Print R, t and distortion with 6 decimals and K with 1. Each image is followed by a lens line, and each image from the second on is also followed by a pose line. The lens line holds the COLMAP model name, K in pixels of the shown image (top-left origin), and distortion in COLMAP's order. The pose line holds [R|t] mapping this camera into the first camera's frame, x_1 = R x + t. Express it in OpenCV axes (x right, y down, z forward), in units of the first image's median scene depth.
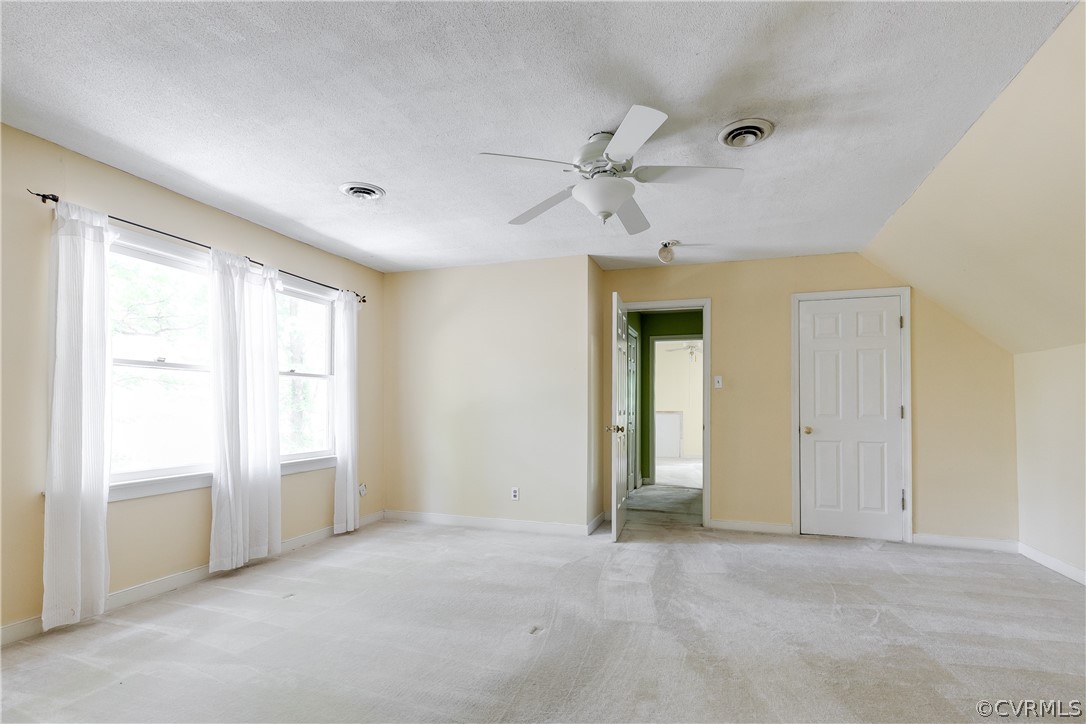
lens RADIAL K [[495.5, 0, 544.6], [0, 495.5, 396.2], [0, 0, 1]] dist [-0.000374, -0.000292]
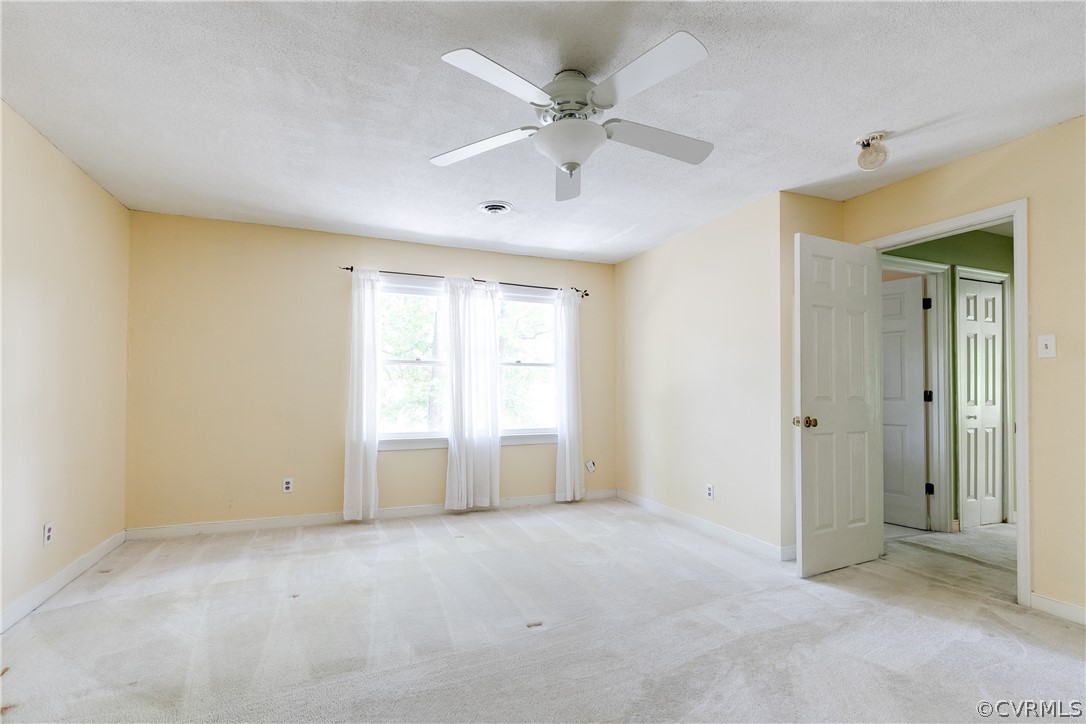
lens RADIAL K [[487.2, 0, 541.9], [0, 487.2, 381.5], [0, 0, 1]] dist [0.003076, -0.000103]
pose [[0.653585, -0.013840, -0.756726, 0.466916], [0.014278, 0.999880, -0.005955, 0.006567], [0.756718, -0.006913, 0.653705, 0.262789]]
